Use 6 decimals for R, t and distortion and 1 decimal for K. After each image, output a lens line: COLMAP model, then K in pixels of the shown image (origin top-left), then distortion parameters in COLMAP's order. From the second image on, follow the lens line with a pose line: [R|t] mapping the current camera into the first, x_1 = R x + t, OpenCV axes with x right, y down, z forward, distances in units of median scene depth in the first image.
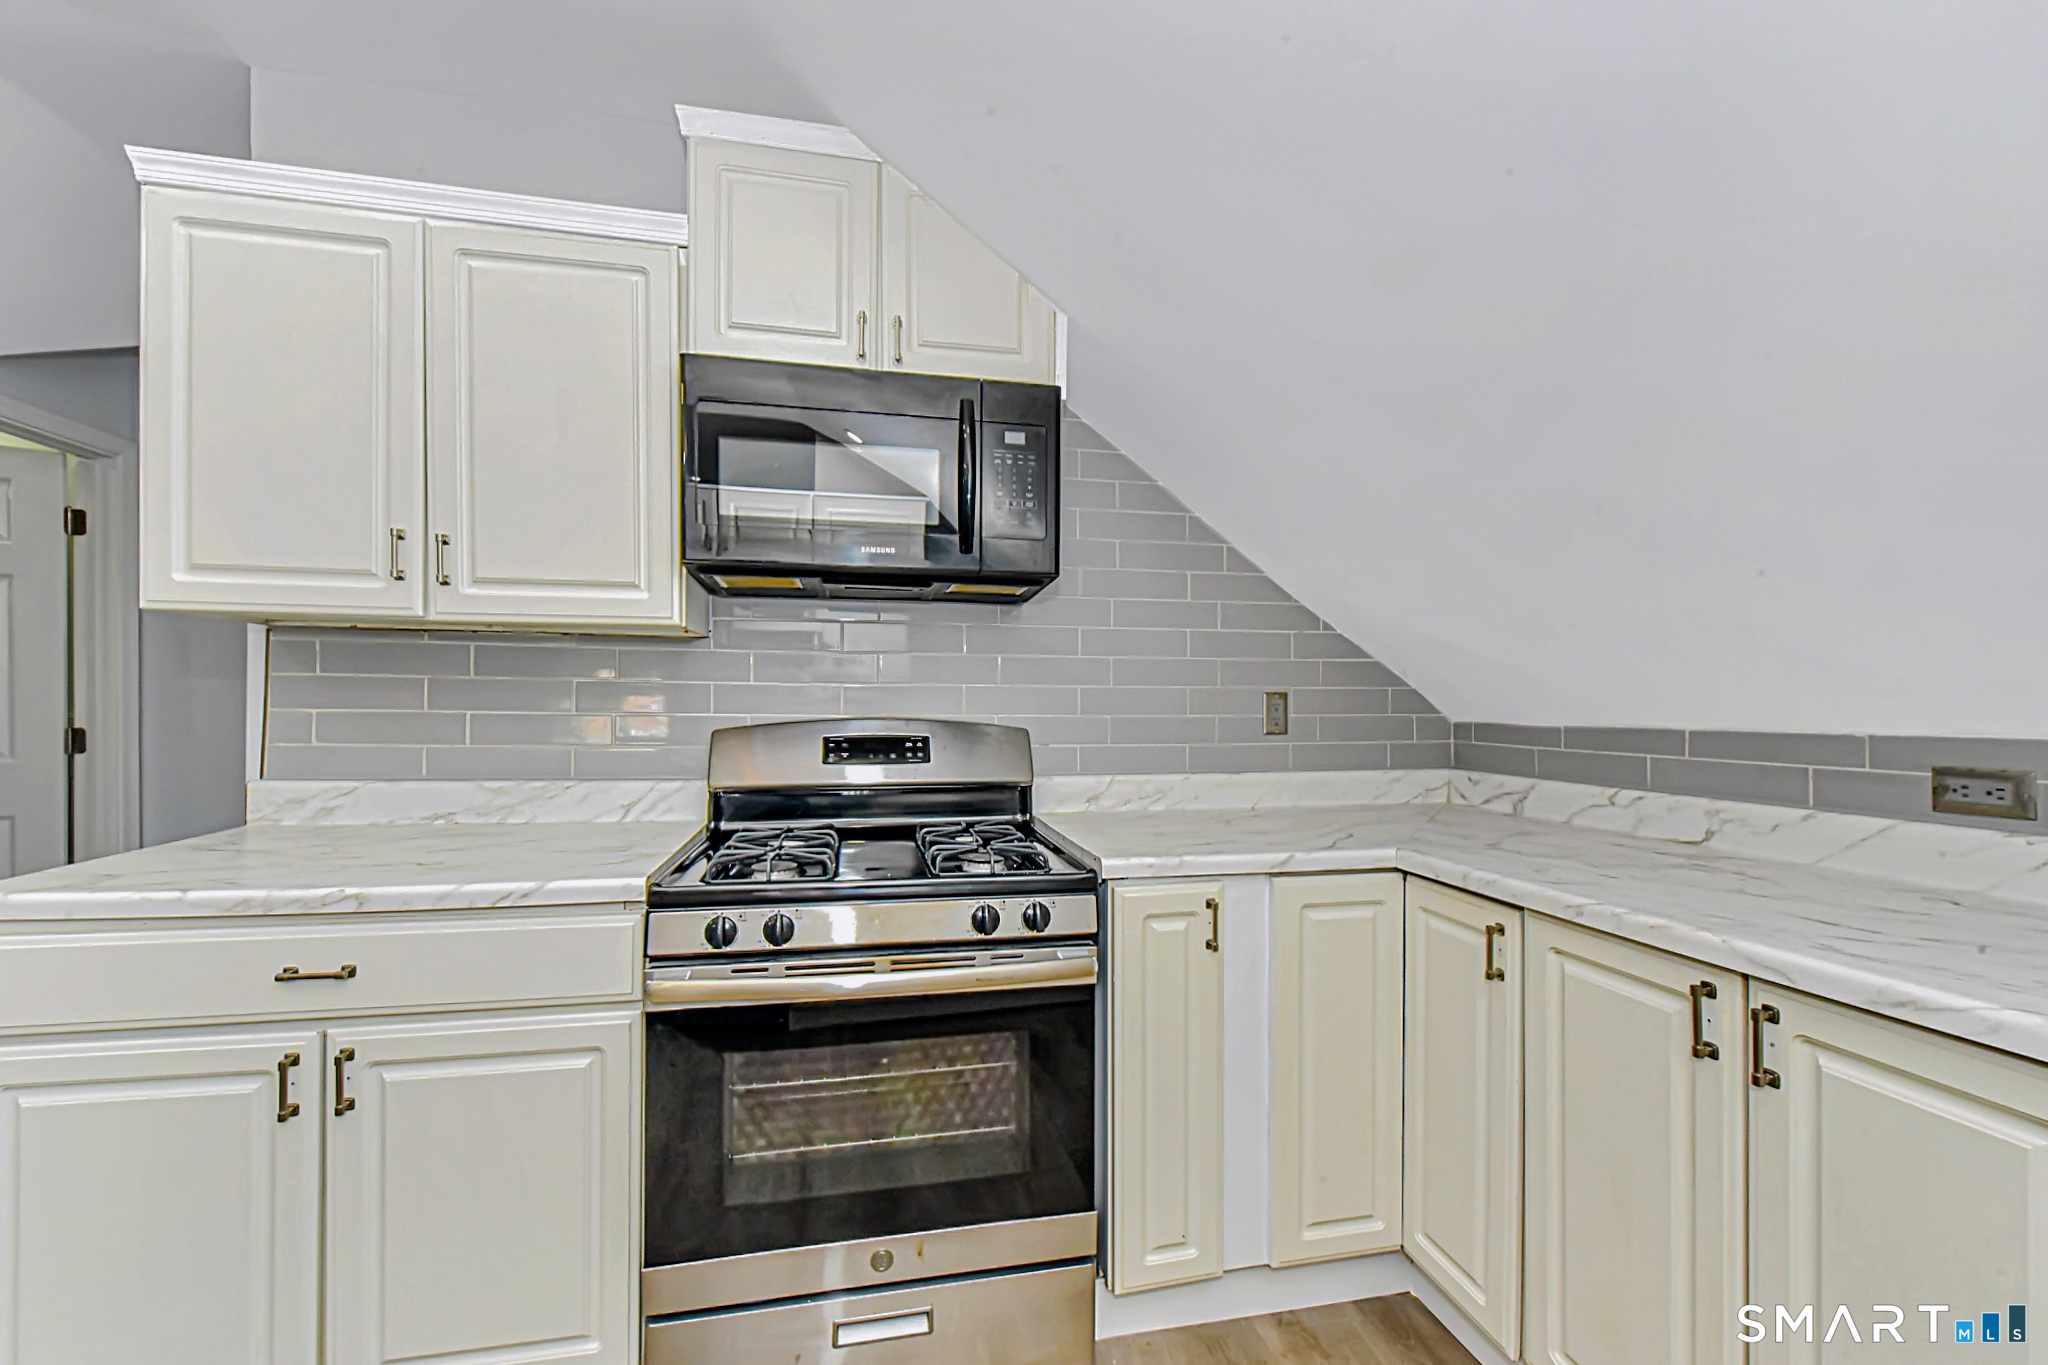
lens RADIAL K [[809.7, 0, 1031.8], [0, 809.7, 700.2], [0, 0, 1]] dist [0.000619, -0.000646]
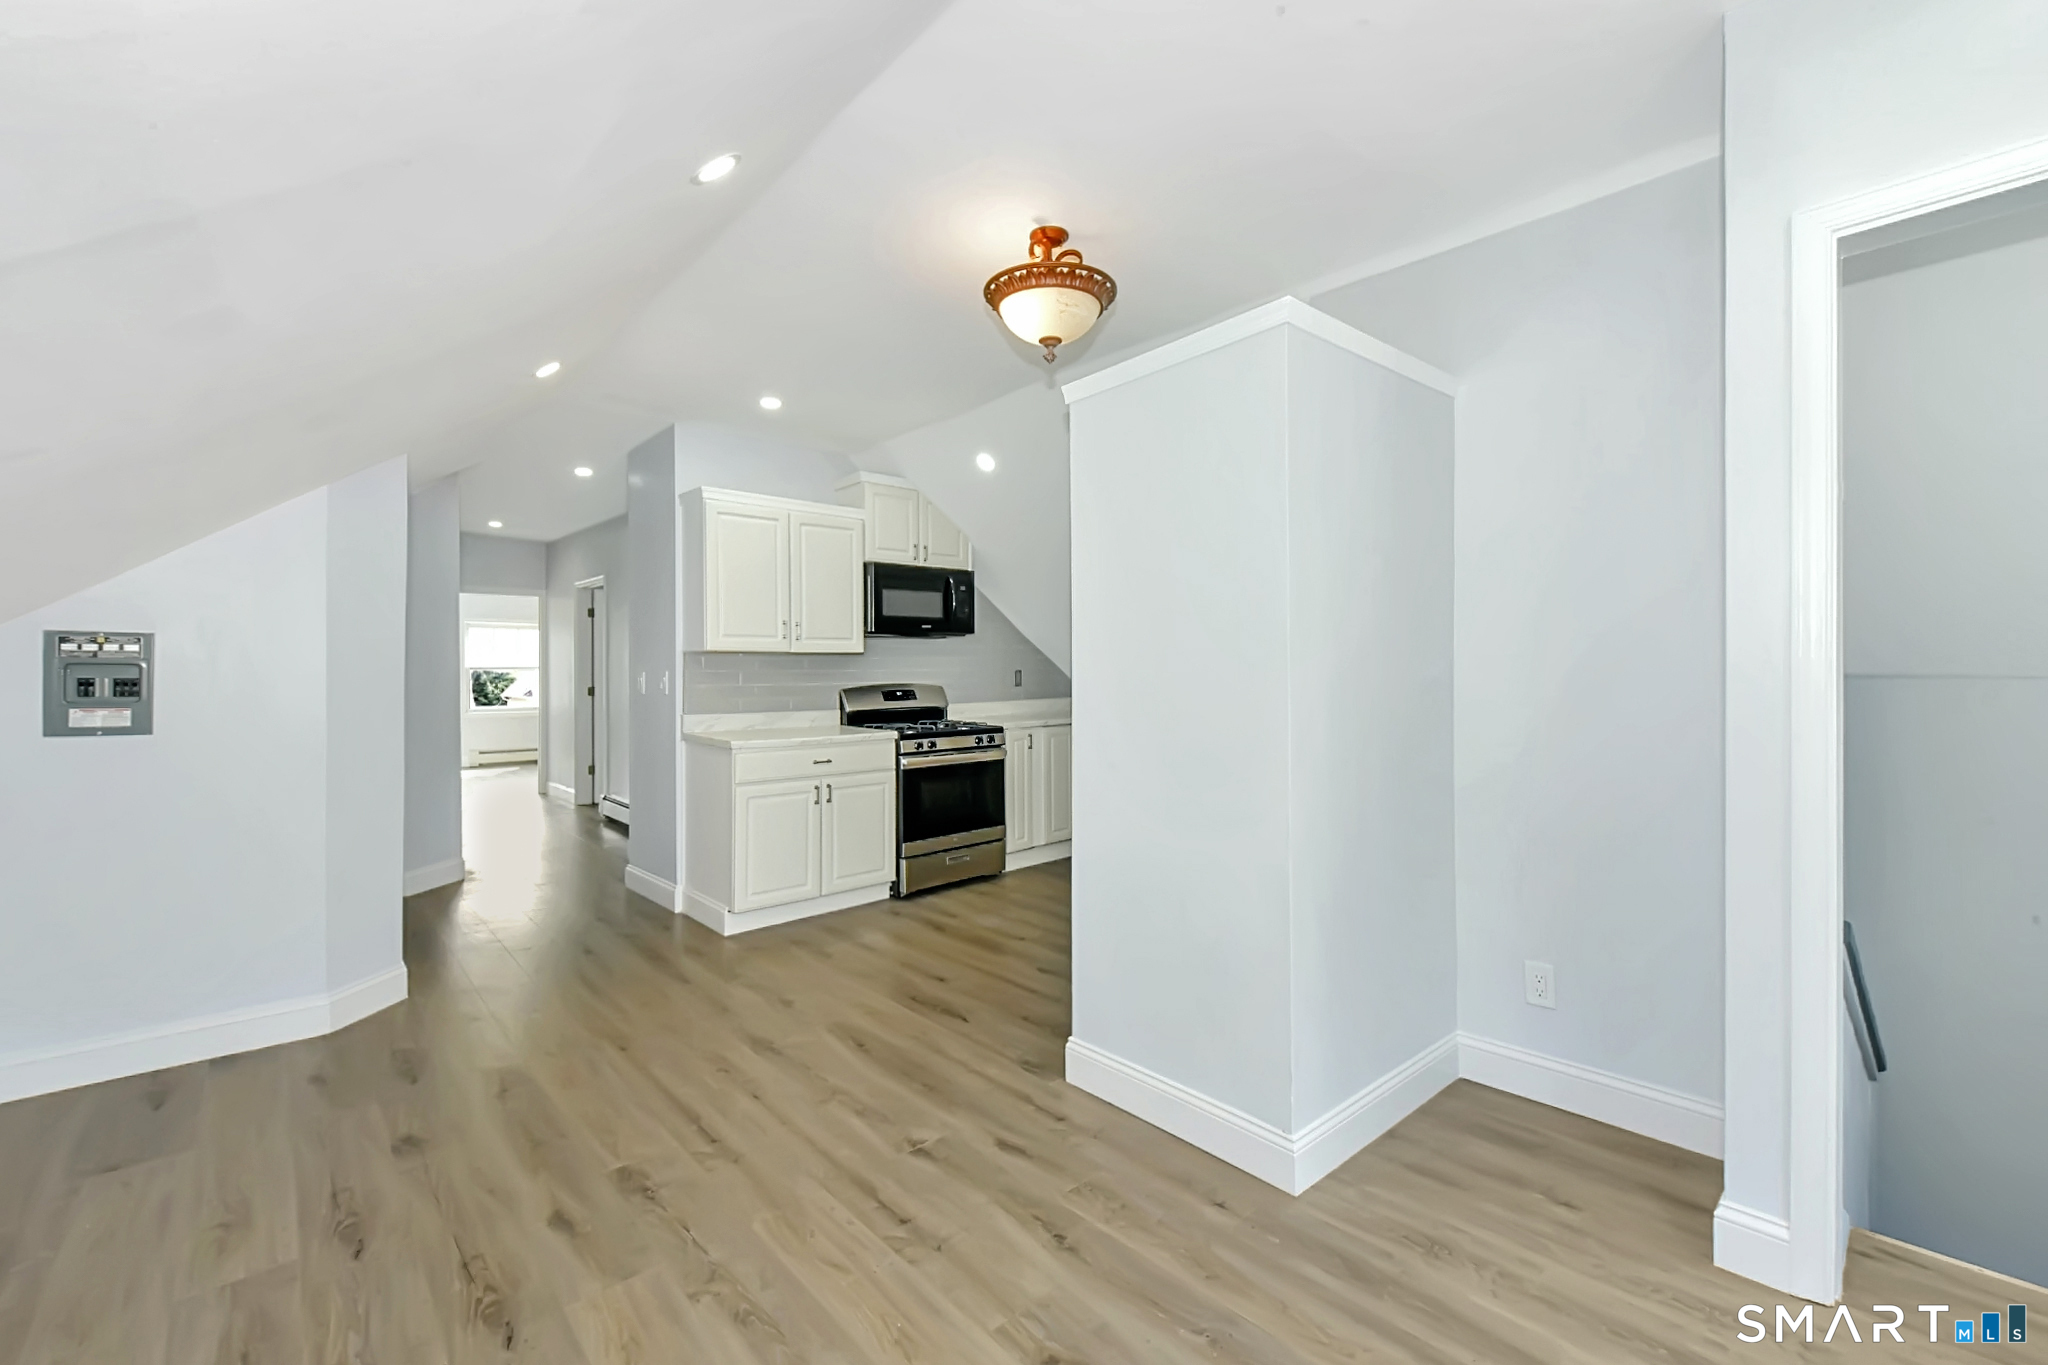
lens RADIAL K [[809.7, 0, 1045.4], [0, 809.7, 670.8], [0, 0, 1]] dist [0.000619, -0.000646]
pose [[0.850539, -0.017768, 0.525612, -1.389043], [0.012677, 0.999831, 0.013285, -0.056970], [-0.525759, -0.004636, 0.850621, -1.772771]]
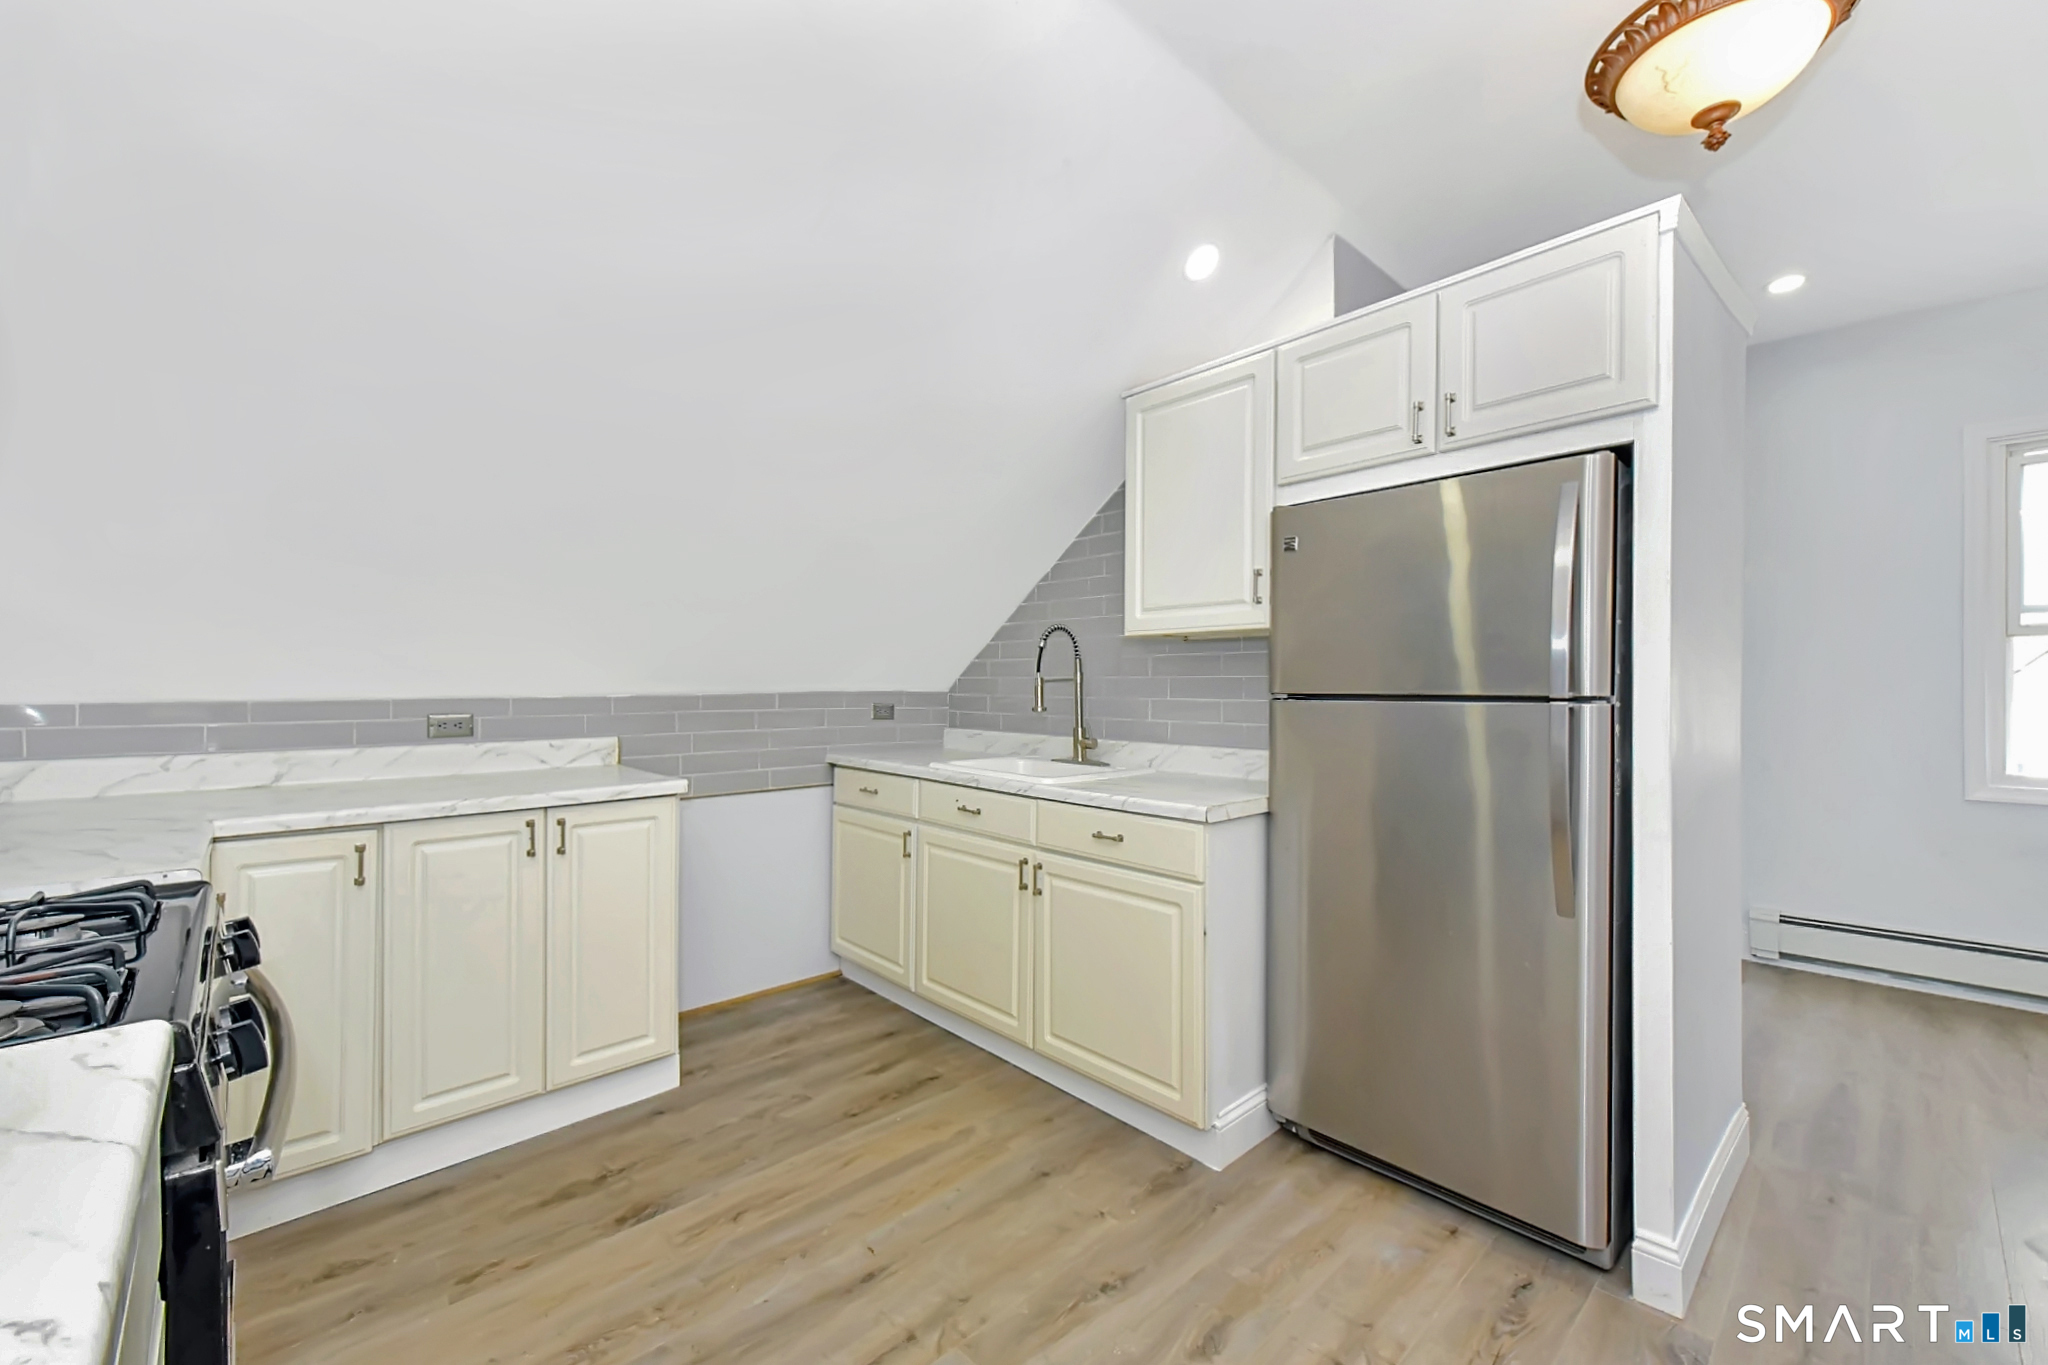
lens RADIAL K [[809.7, 0, 1022.1], [0, 809.7, 687.8], [0, 0, 1]] dist [0.000619, -0.000646]
pose [[-0.513801, -0.010148, 0.857849, -0.991179], [-0.007703, 0.999944, 0.007215, -0.005286], [-0.857875, -0.002901, -0.513851, 0.629412]]
